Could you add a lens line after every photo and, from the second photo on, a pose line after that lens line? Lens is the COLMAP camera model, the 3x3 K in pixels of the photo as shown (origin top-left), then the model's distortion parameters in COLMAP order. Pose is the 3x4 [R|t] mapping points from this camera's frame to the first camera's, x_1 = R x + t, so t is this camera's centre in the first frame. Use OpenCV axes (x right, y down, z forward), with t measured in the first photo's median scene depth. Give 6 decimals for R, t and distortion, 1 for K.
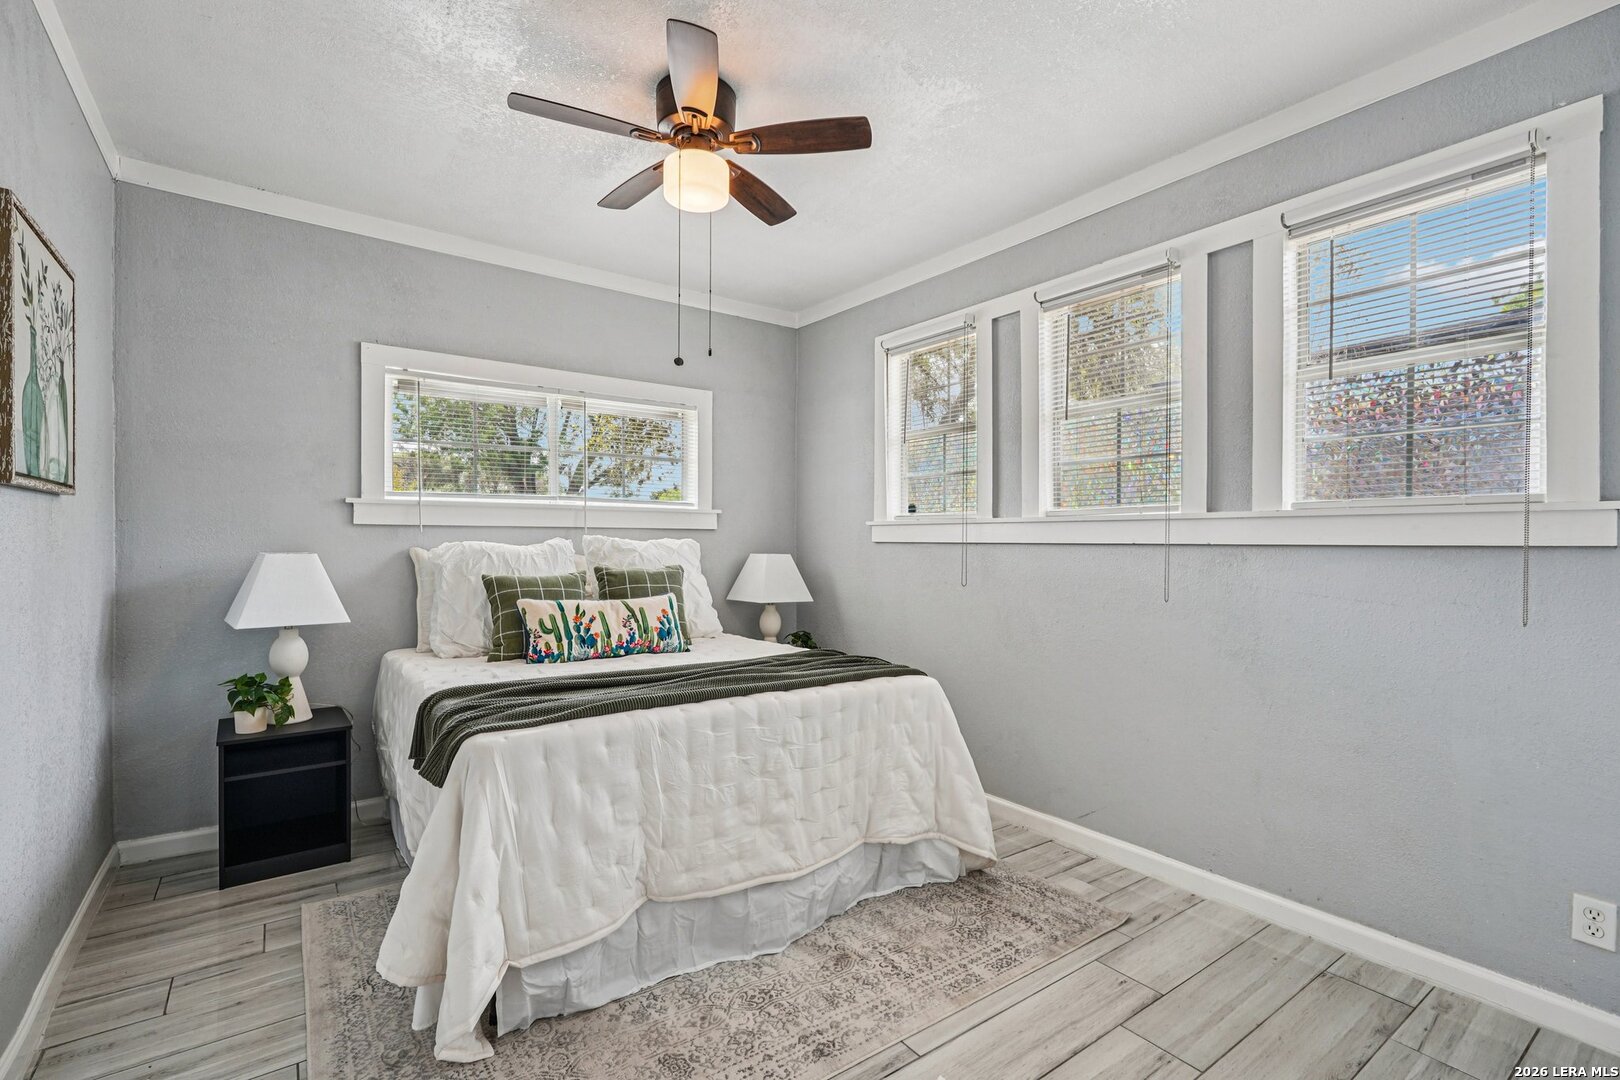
lens RADIAL K [[705.2, 0, 810.0], [0, 705.2, 540.0], [0, 0, 1]] dist [-0.014483, 0.009510]
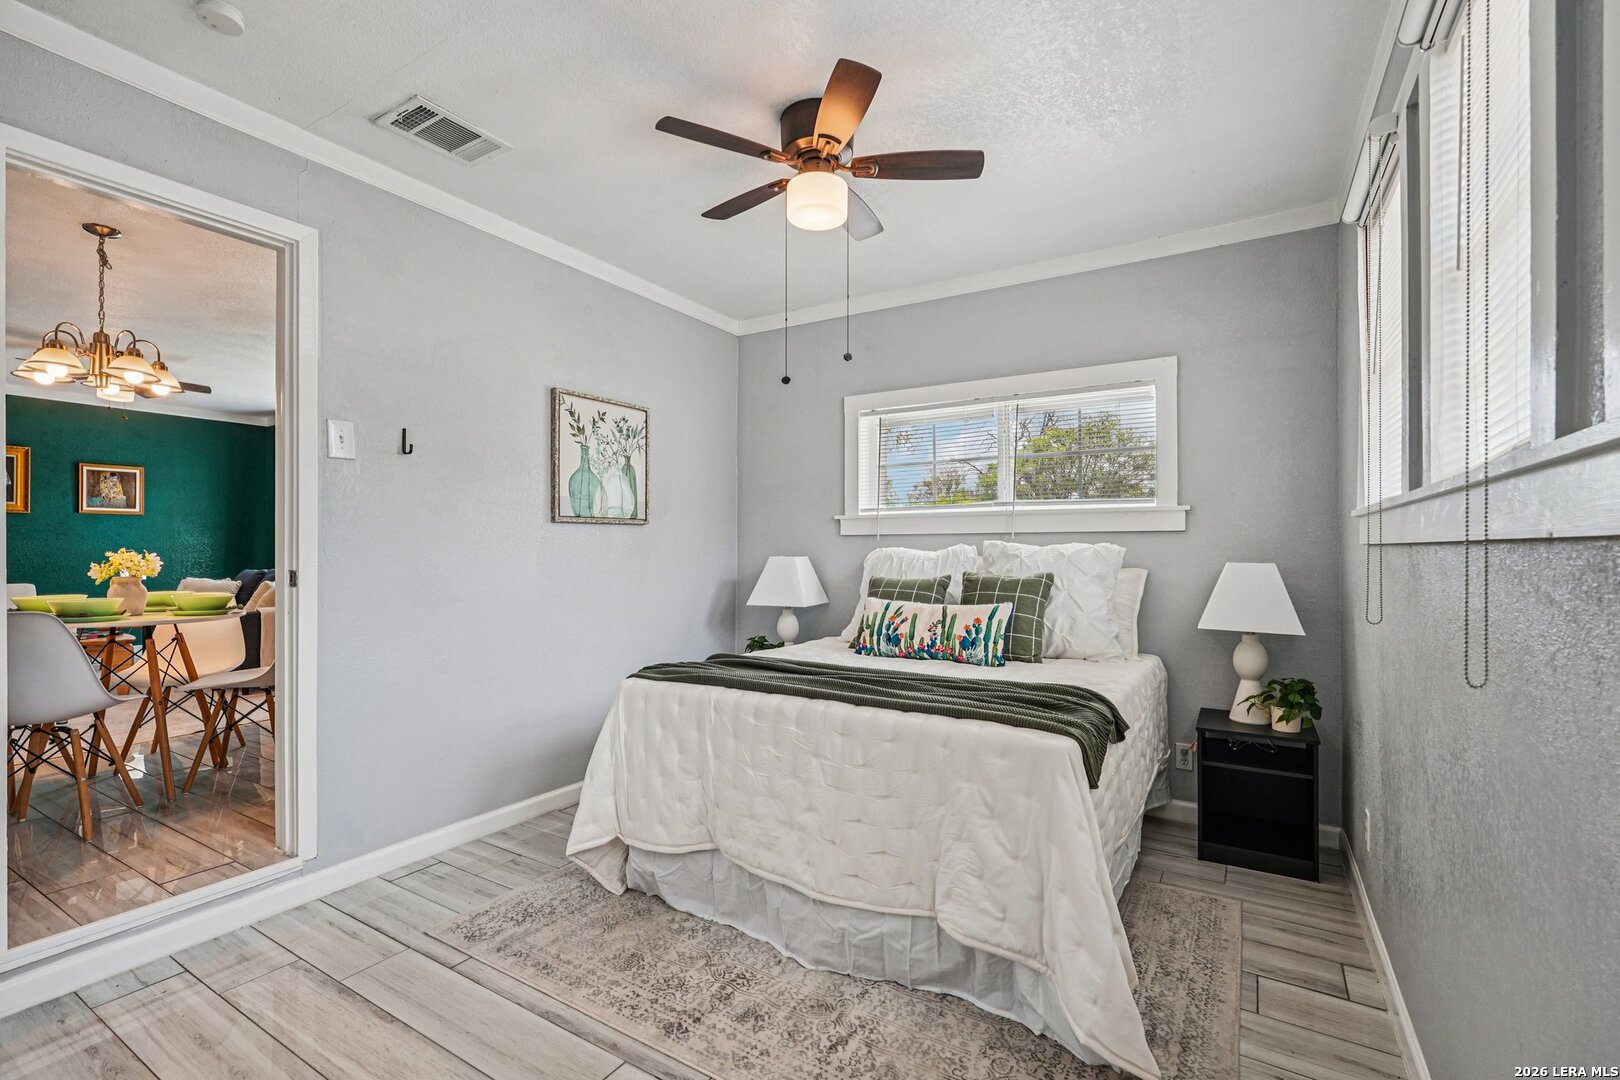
lens RADIAL K [[731.6, 0, 810.0], [0, 731.6, 540.0], [0, 0, 1]] dist [-0.001448, -0.000150]
pose [[0.390856, -0.017956, -0.920277, 0.762843], [0.006800, 0.999839, -0.016621, 0.010985], [0.920427, 0.000238, 0.390915, 0.517714]]
